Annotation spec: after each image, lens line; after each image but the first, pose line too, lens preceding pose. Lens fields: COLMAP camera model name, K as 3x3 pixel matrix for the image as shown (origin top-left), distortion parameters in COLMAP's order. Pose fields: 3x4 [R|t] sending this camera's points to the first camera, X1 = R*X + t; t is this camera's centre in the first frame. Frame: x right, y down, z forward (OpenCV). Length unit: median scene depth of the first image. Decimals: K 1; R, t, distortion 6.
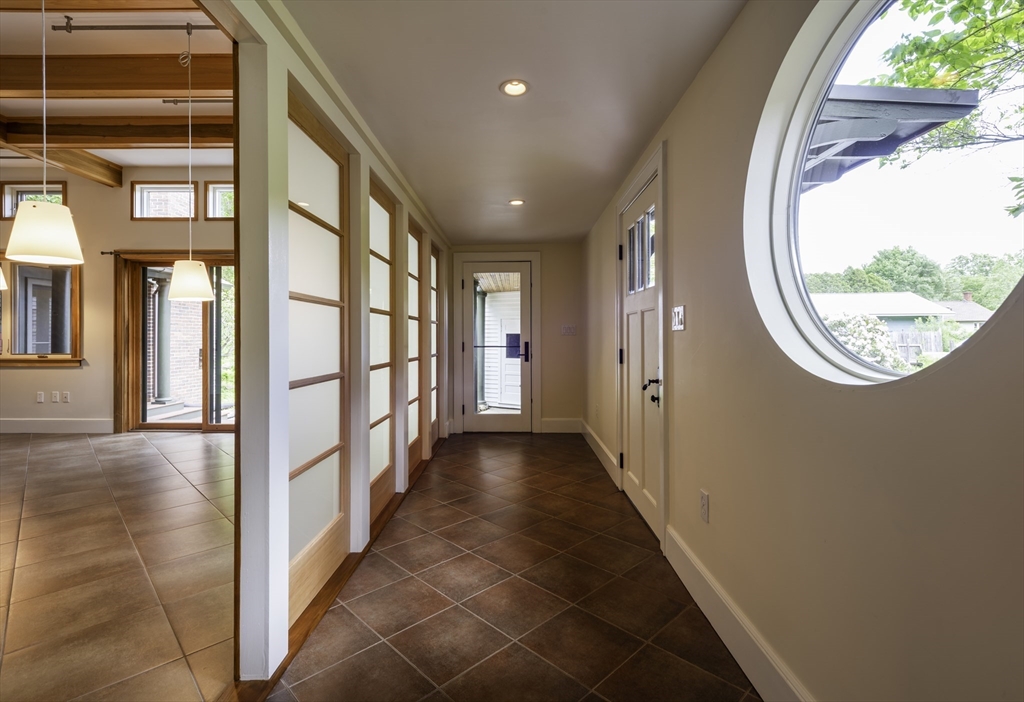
lens RADIAL K [[476.7, 0, 512.9], [0, 476.7, 341.7], [0, 0, 1]] dist [0.003255, 0.001591]
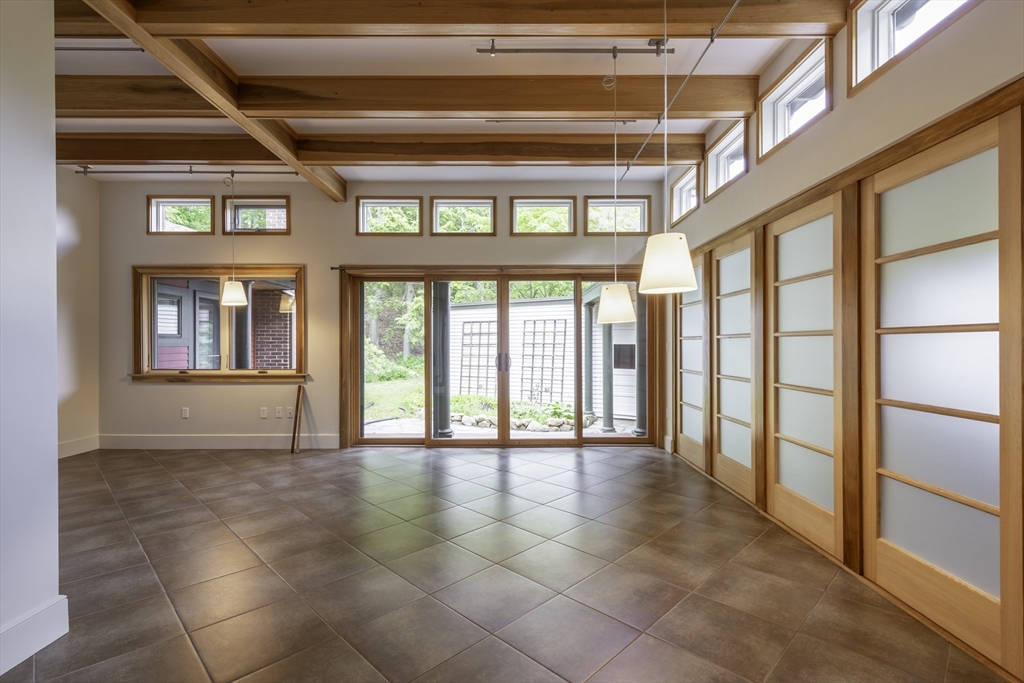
lens RADIAL K [[472.5, 0, 516.6], [0, 472.5, 330.4], [0, 0, 1]] dist [0.004343, 0.000078]
pose [[0.999295, -0.008441, 0.036583, -0.501547], [0.010178, 0.998817, -0.047557, -0.003372], [-0.036138, 0.047896, 0.998198, 0.007635]]
